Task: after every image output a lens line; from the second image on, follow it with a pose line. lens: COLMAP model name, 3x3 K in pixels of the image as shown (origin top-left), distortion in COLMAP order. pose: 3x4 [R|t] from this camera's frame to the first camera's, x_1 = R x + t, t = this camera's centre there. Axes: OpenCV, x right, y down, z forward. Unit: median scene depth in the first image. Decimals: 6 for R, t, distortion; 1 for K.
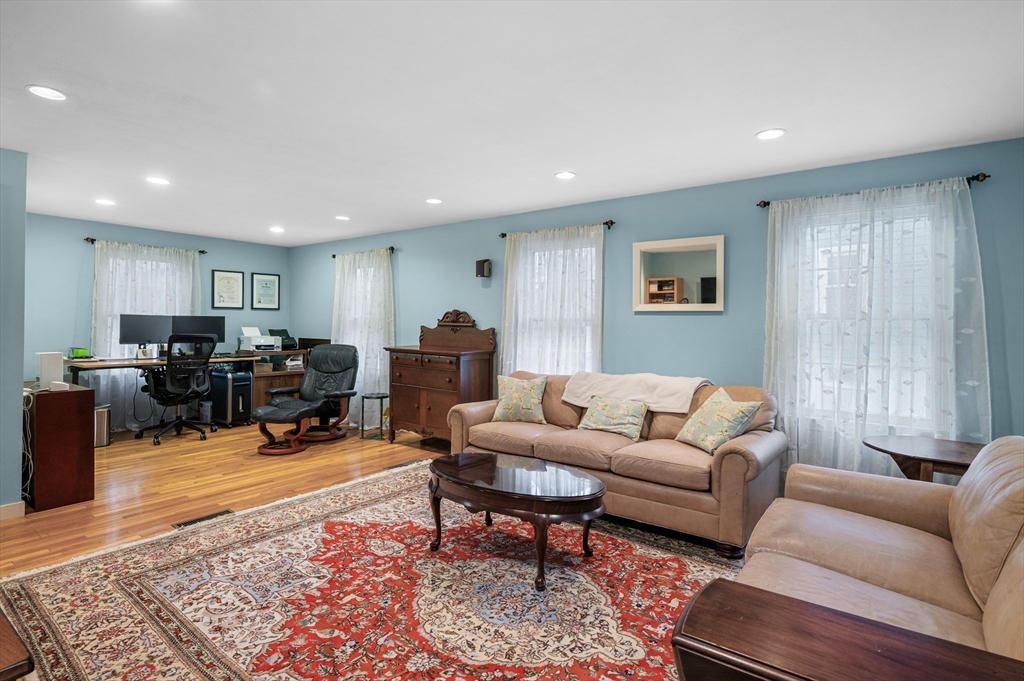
lens RADIAL K [[516.7, 0, 513.7], [0, 516.7, 322.1], [0, 0, 1]] dist [0.000271, 0.000383]
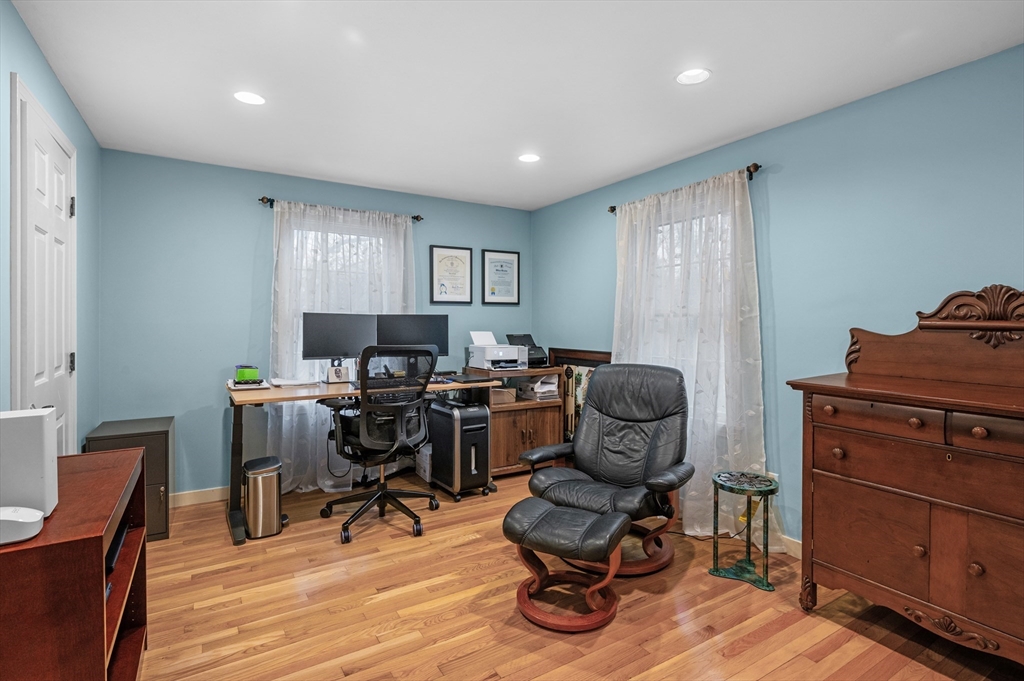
lens RADIAL K [[498.2, 0, 511.6], [0, 498.2, 325.4], [0, 0, 1]] dist [0.000083, 0.000011]
pose [[0.930537, -0.007162, -0.366129, -0.288068], [0.009166, 0.999951, 0.003734, 0.000291], [0.366084, -0.006831, 0.930557, 0.504439]]
